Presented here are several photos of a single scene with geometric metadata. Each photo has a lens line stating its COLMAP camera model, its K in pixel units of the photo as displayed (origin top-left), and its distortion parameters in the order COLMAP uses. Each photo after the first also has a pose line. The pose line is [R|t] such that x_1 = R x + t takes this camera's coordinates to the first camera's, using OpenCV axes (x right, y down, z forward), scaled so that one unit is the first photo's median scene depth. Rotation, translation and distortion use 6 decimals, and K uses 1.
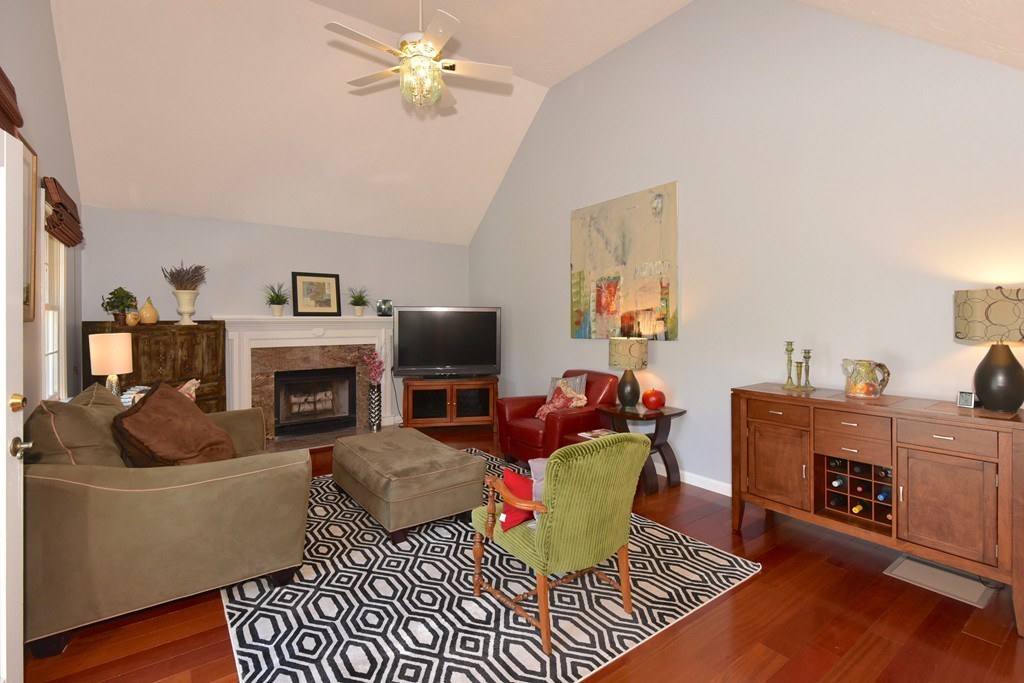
lens RADIAL K [[469.7, 0, 529.7], [0, 469.7, 325.2], [0, 0, 1]] dist [0.008163, -0.002024]
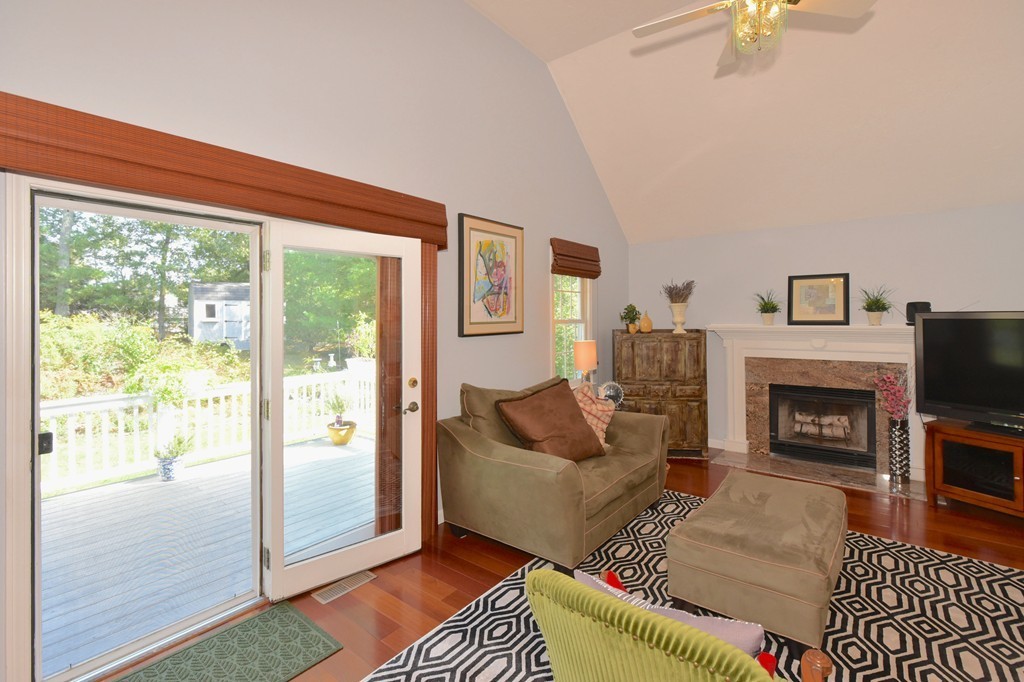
lens RADIAL K [[469.7, 0, 534.8], [0, 469.7, 317.7], [0, 0, 1]] dist [0.008163, -0.002024]
pose [[0.278377, -0.001731, -0.960470, 0.254979], [-0.008421, 0.999956, -0.004243, -0.027523], [0.960435, 0.009270, 0.278350, 0.304308]]
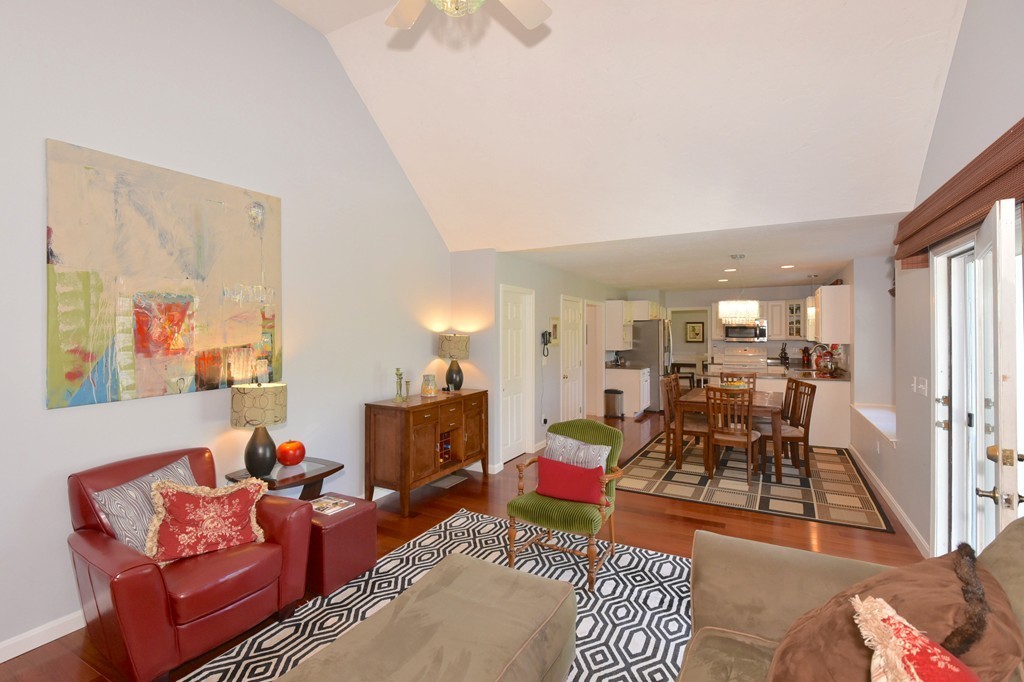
lens RADIAL K [[469.7, 0, 504.2], [0, 469.7, 332.4], [0, 0, 1]] dist [0.008163, -0.002024]
pose [[-0.393369, 0.006803, 0.919356, -0.580292], [0.019420, 0.999811, 0.000912, -0.045003], [-0.919176, 0.018213, -0.393427, 0.857339]]
